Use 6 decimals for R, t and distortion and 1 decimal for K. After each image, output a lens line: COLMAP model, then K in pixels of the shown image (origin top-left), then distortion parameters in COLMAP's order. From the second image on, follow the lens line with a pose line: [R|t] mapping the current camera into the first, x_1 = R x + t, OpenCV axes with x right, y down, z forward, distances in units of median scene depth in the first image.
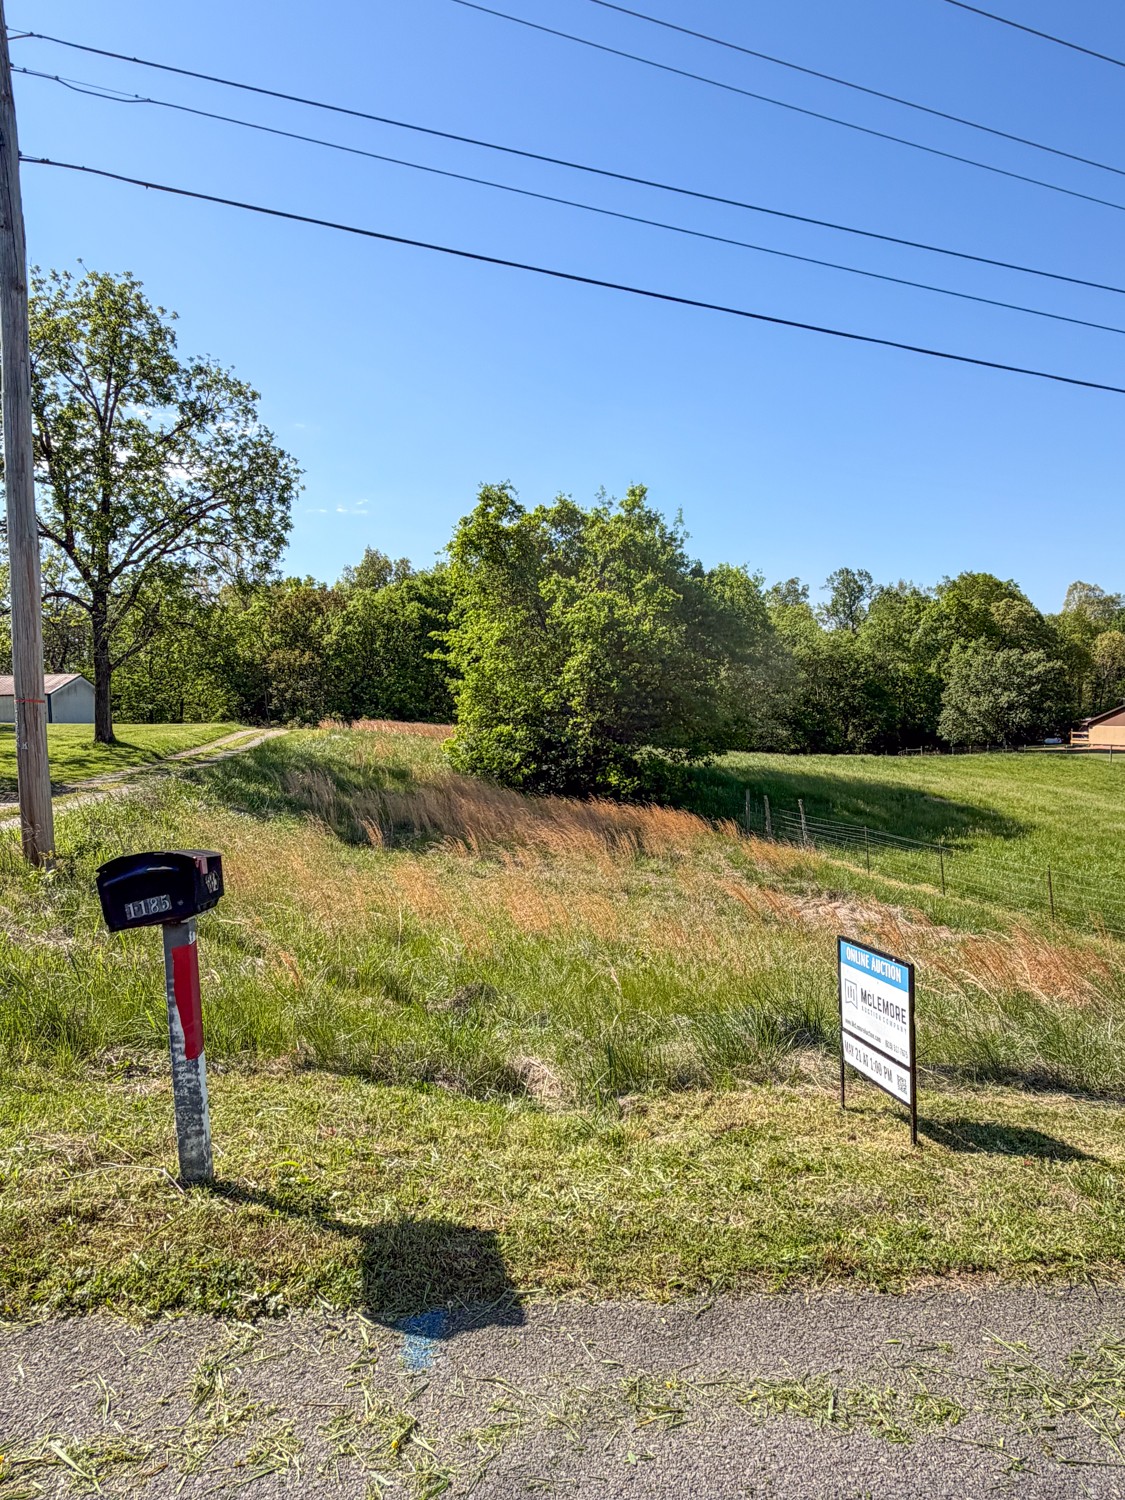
lens RADIAL K [[898.8, 0, 552.1], [0, 898.8, 751.7], [0, 0, 1]] dist [-0.002853, -0.001604]
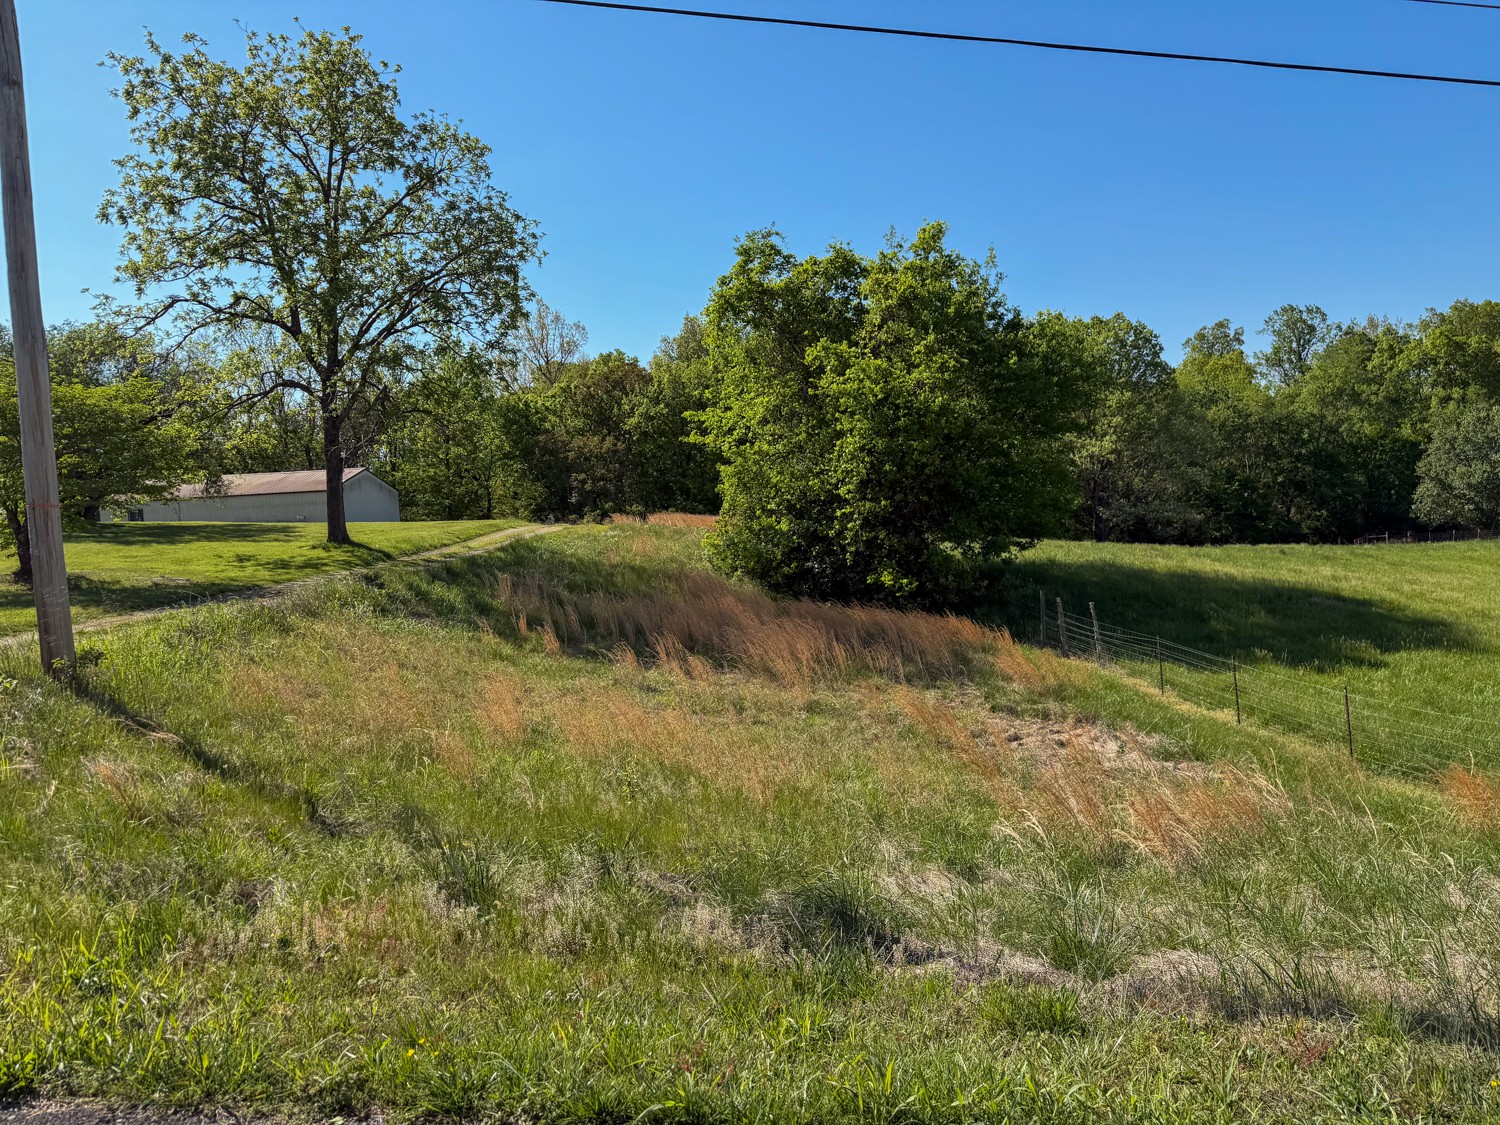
lens RADIAL K [[1051.3, 0, 727.8], [0, 1051.3, 564.5], [0, 0, 1]] dist [0.053374, -0.052949]
pose [[0.983542, -0.010246, -0.180390, 0.088244], [0.013382, 0.999780, 0.016175, -0.000840], [0.180184, -0.018322, 0.983462, -0.000748]]
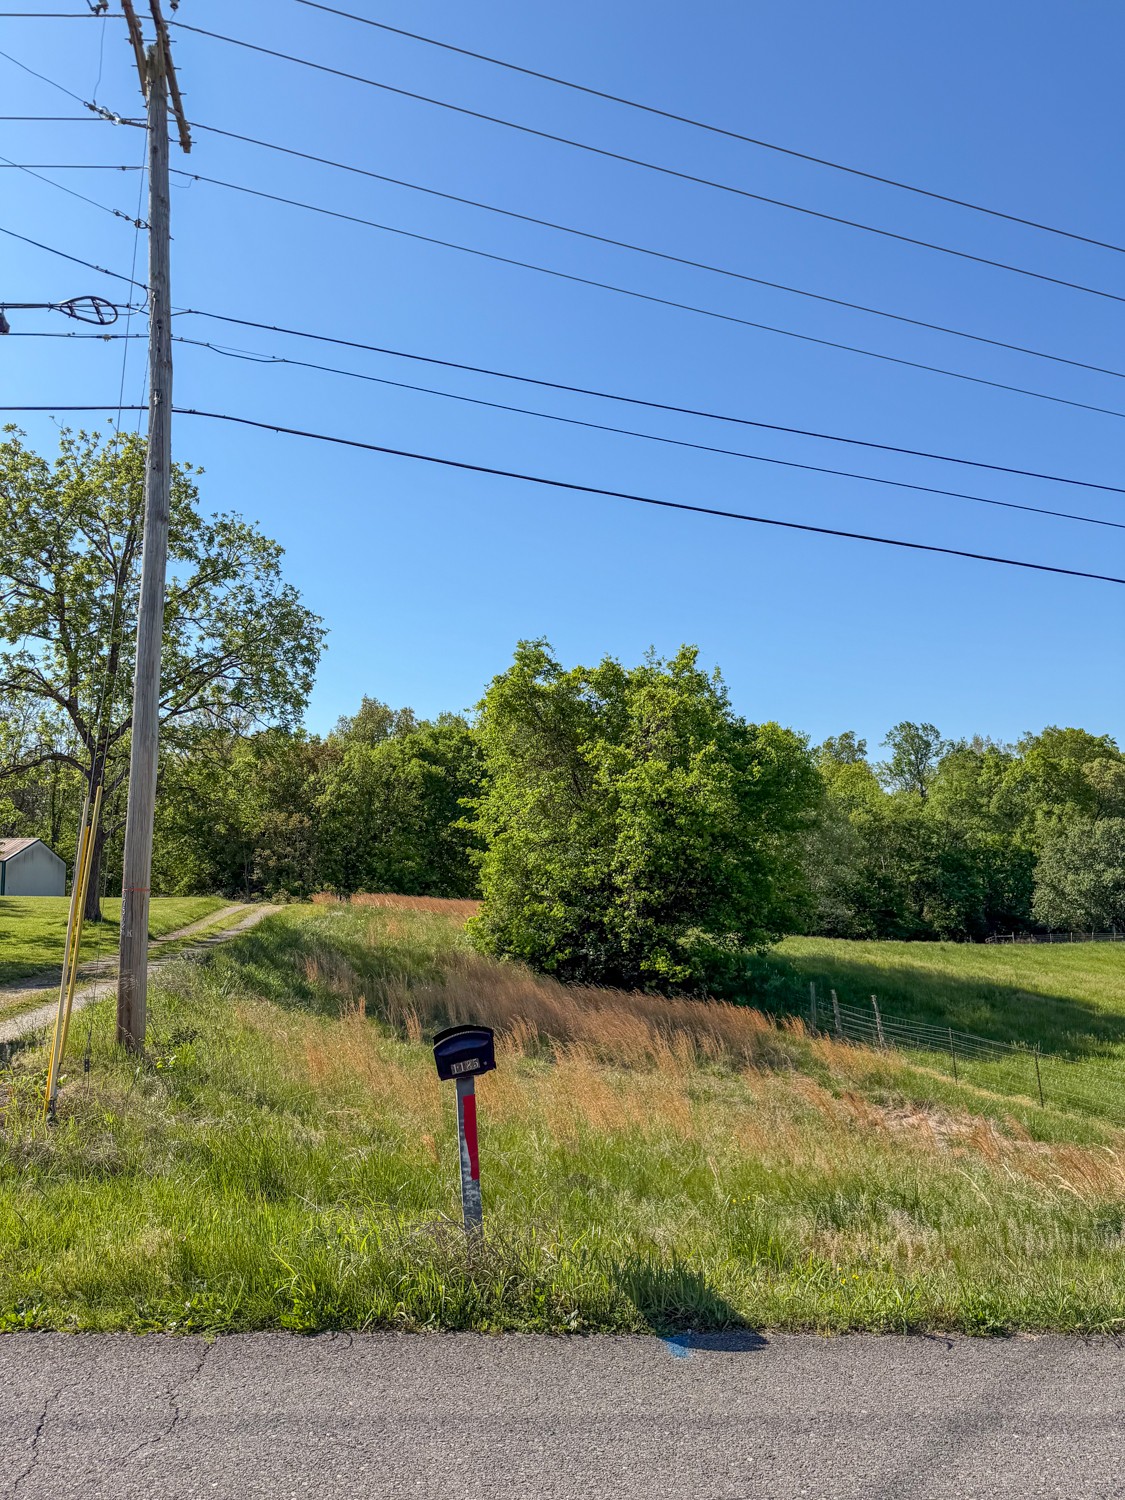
lens RADIAL K [[1041.4, 0, 553.4], [0, 1041.4, 741.6], [0, 0, 1]] dist [0.162320, -0.298863]
pose [[0.999858, 0.008710, -0.014420, -0.021044], [-0.011125, 0.984153, -0.176972, -0.003361], [0.012650, 0.177107, 0.984110, -0.061712]]
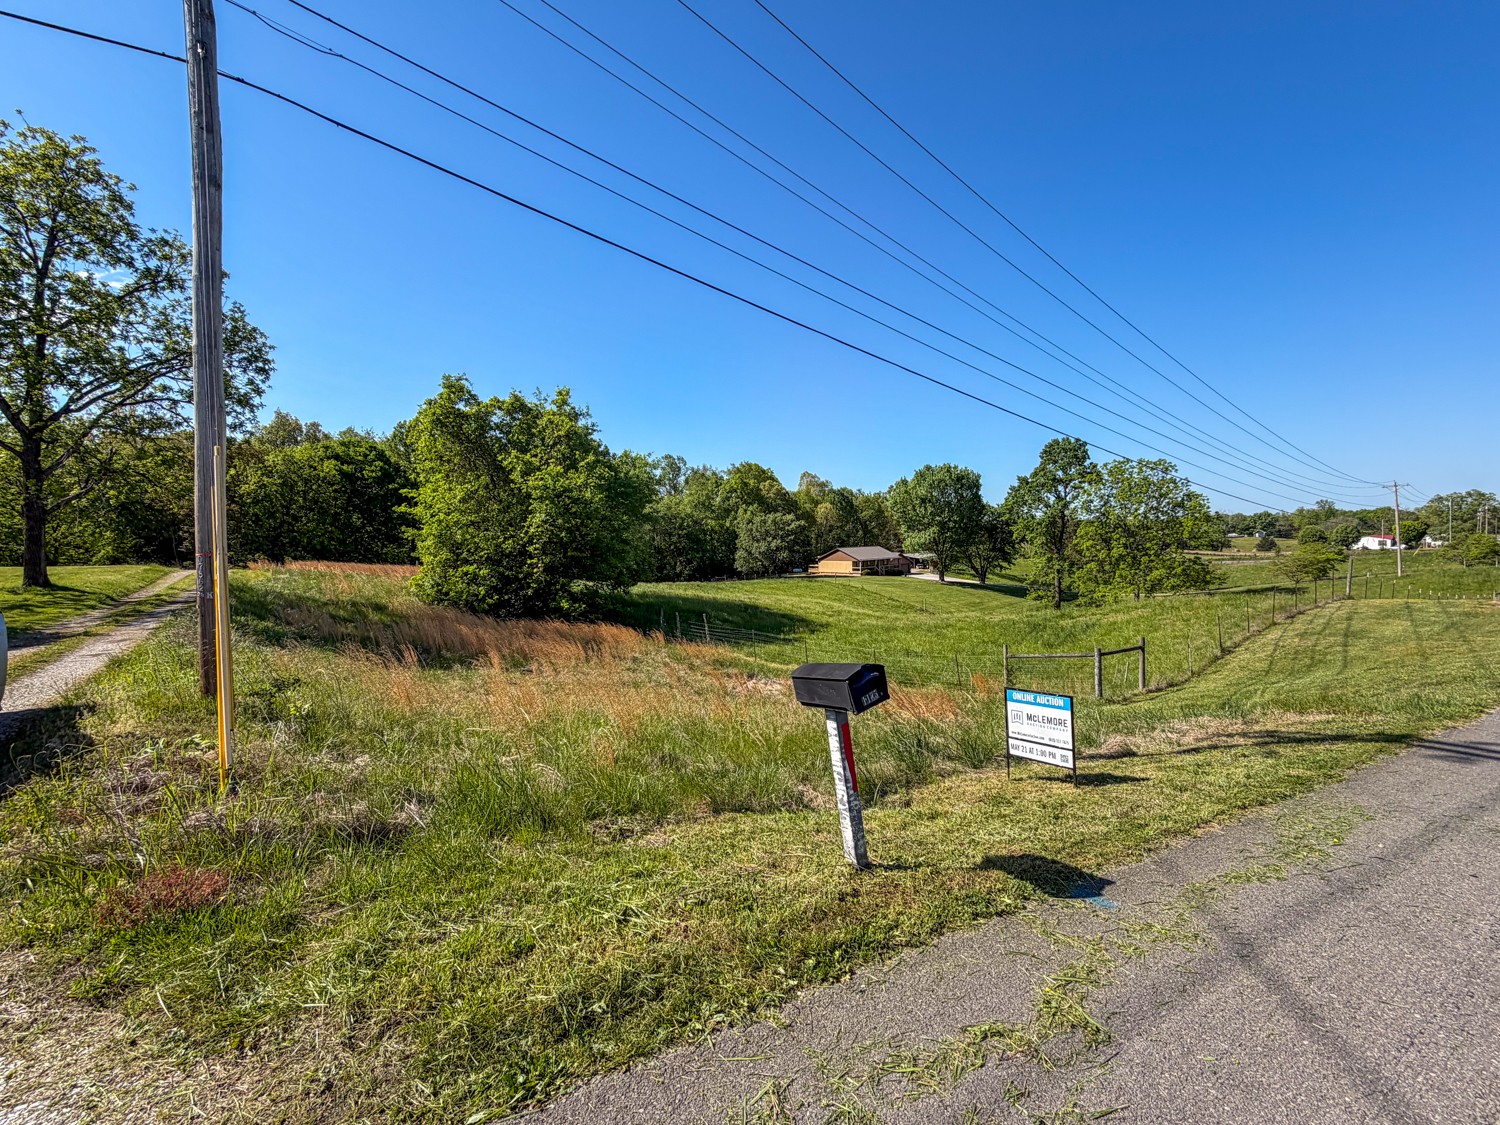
lens RADIAL K [[646.2, 0, 751.5], [0, 646.2, 552.8], [0, 0, 1]] dist [0.000912, 0.000062]
pose [[0.901500, -0.001090, 0.432777, -0.083762], [0.019884, 0.999045, -0.038904, -0.003515], [-0.432322, 0.043678, 0.900661, 0.001276]]
